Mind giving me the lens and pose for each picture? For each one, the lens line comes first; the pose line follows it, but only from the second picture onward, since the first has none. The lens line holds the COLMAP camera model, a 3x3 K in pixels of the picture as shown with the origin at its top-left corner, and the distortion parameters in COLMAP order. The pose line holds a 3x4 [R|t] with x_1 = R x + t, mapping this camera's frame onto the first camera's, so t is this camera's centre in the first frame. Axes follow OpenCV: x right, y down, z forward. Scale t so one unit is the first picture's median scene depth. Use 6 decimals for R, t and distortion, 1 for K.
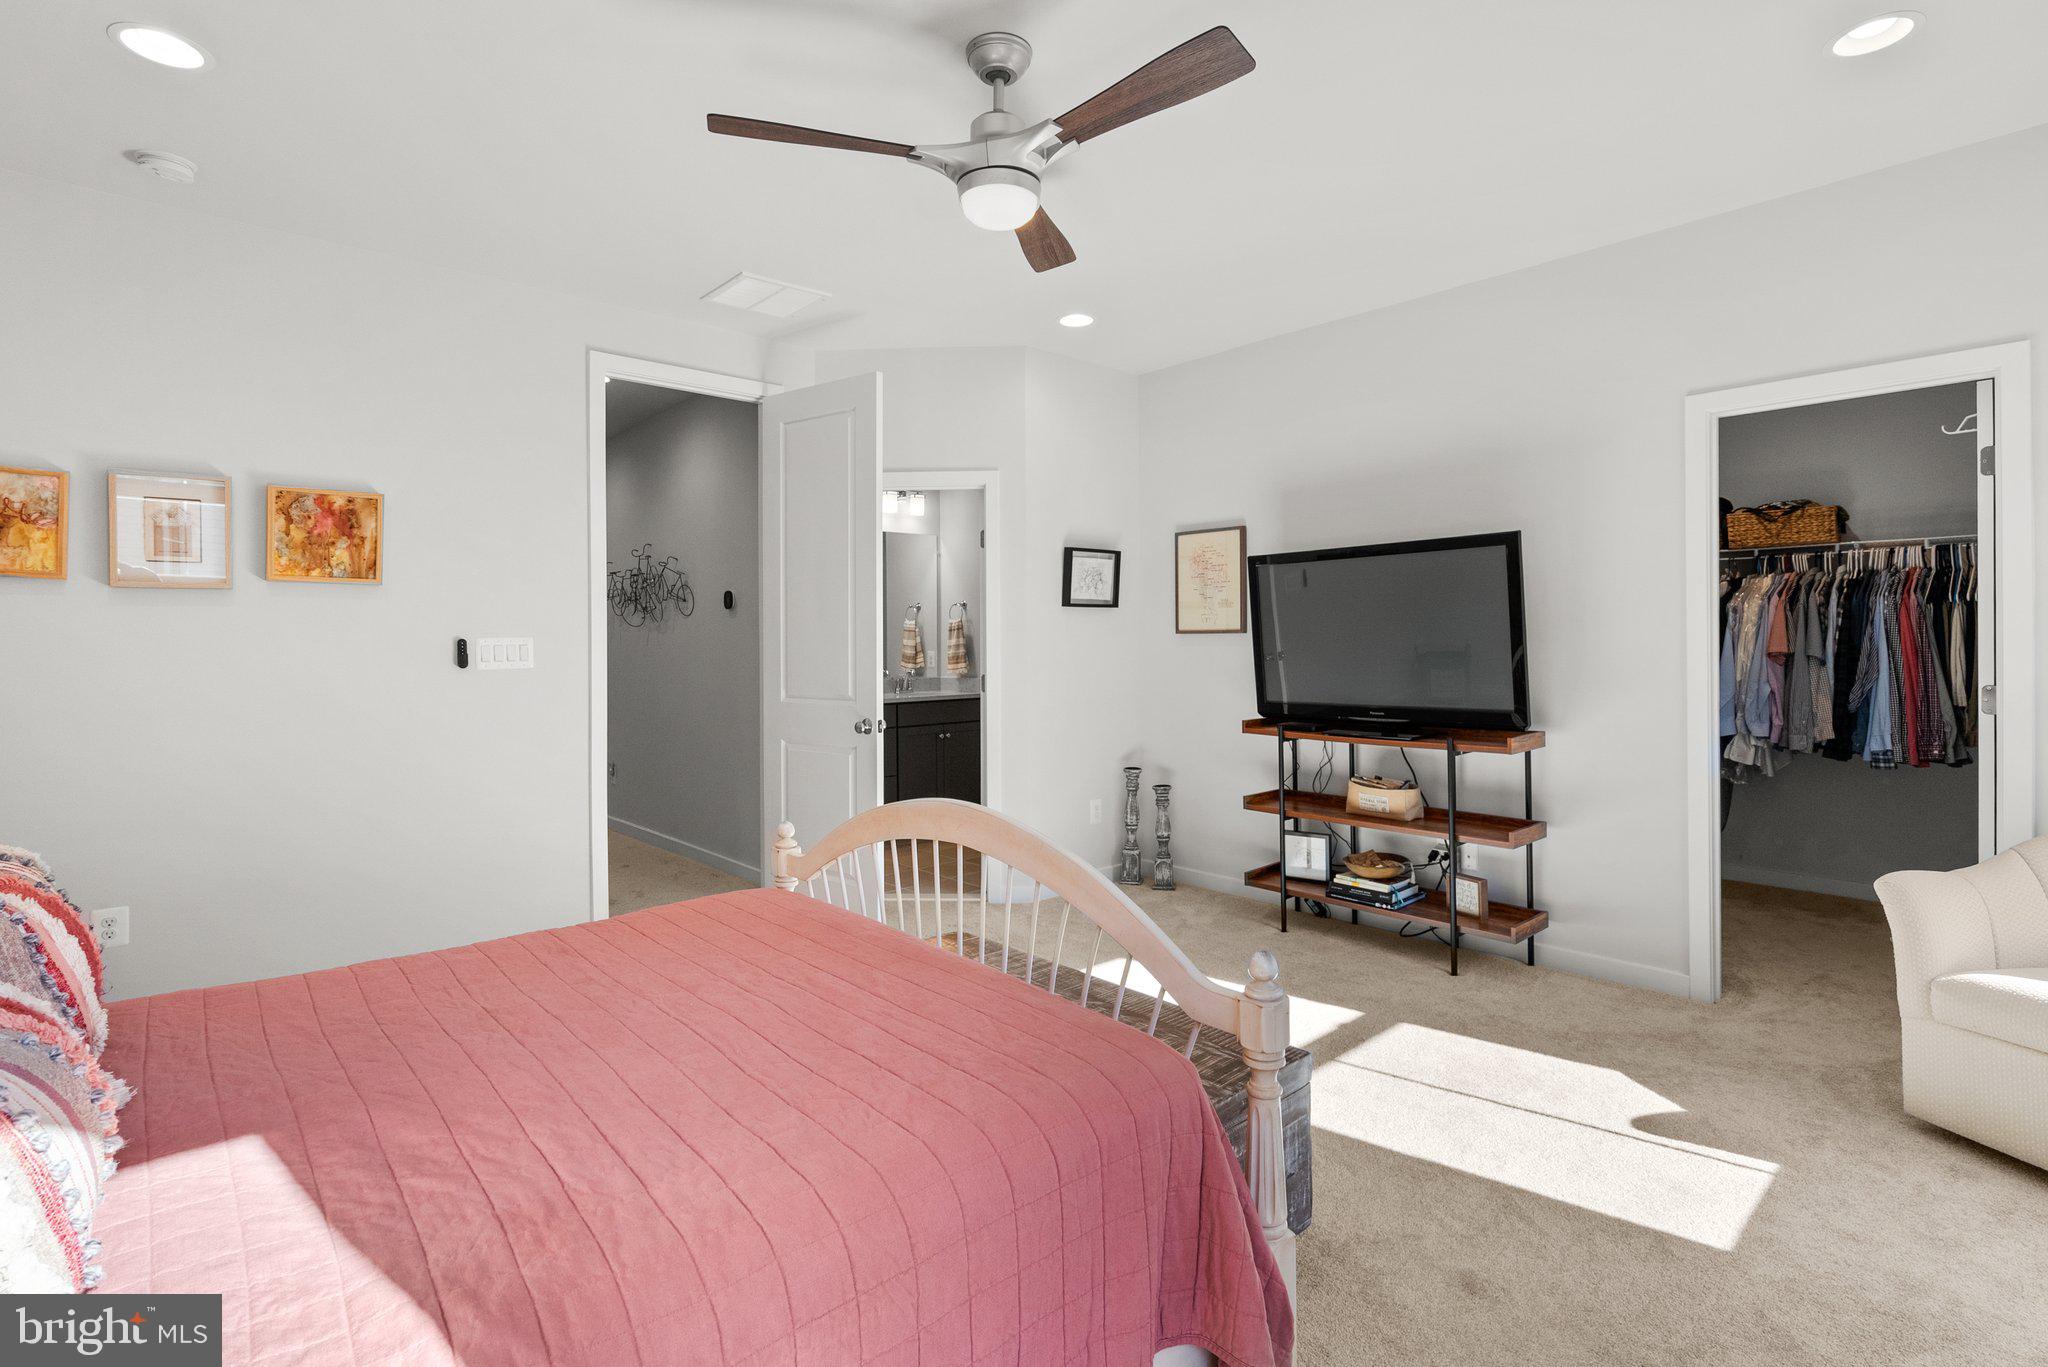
lens RADIAL K [[943.9, 0, 1025.0], [0, 943.9, 668.8], [0, 0, 1]] dist [-0.000539, 0.000651]
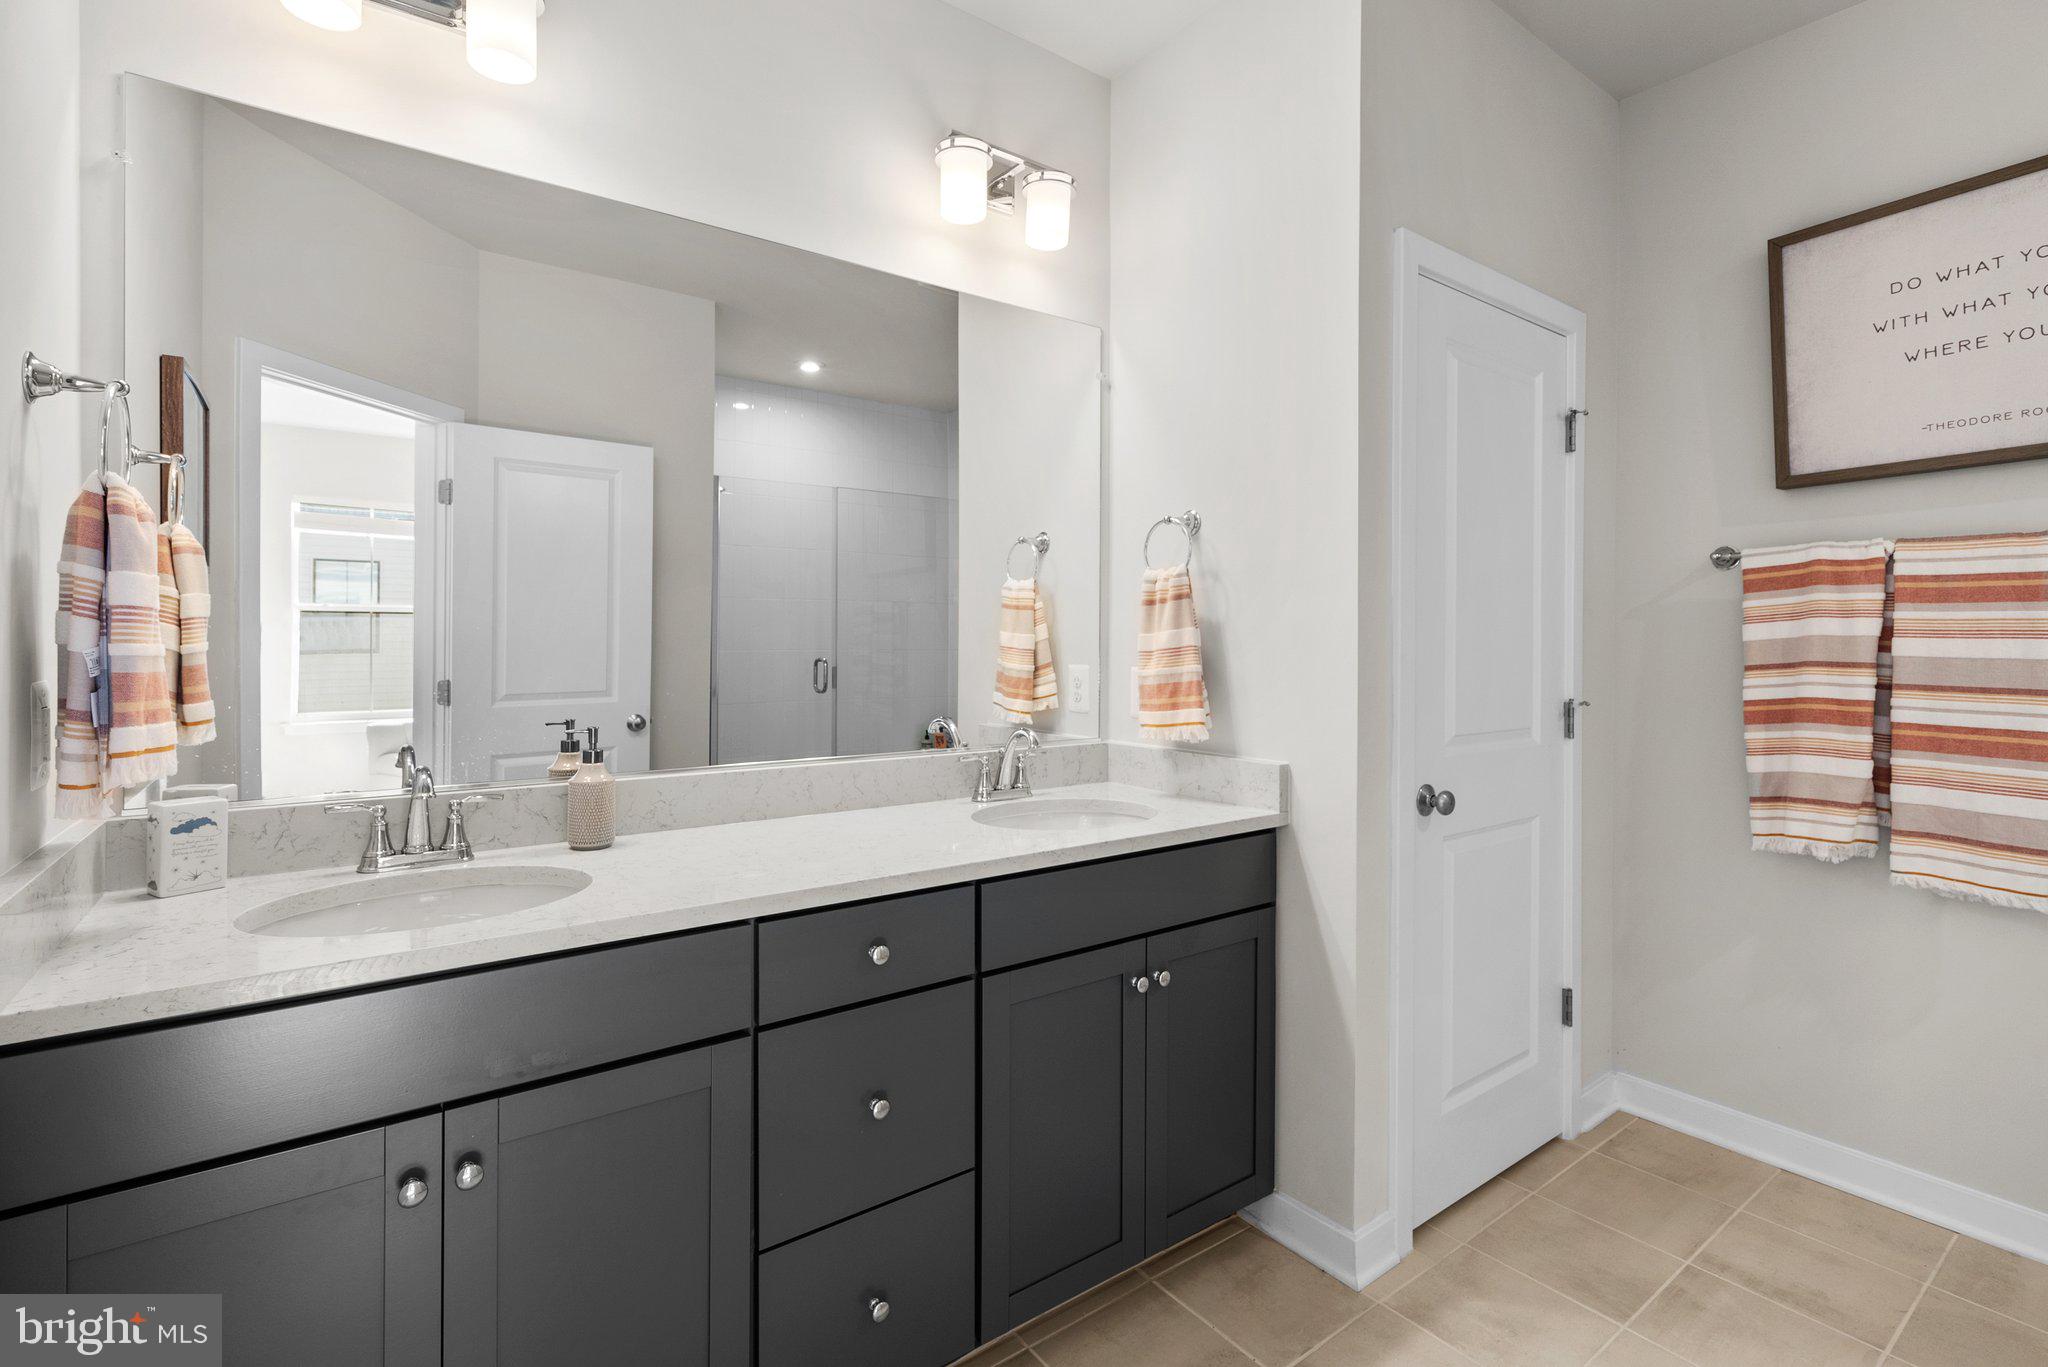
lens RADIAL K [[943.9, 0, 1025.7], [0, 943.9, 669.6], [0, 0, 1]] dist [-0.000539, 0.000651]
pose [[0.995820, 0.012140, -0.090525, -0.088205], [-0.011755, 0.999919, 0.004782, -0.018598], [0.090576, -0.003698, 0.995883, 0.656175]]
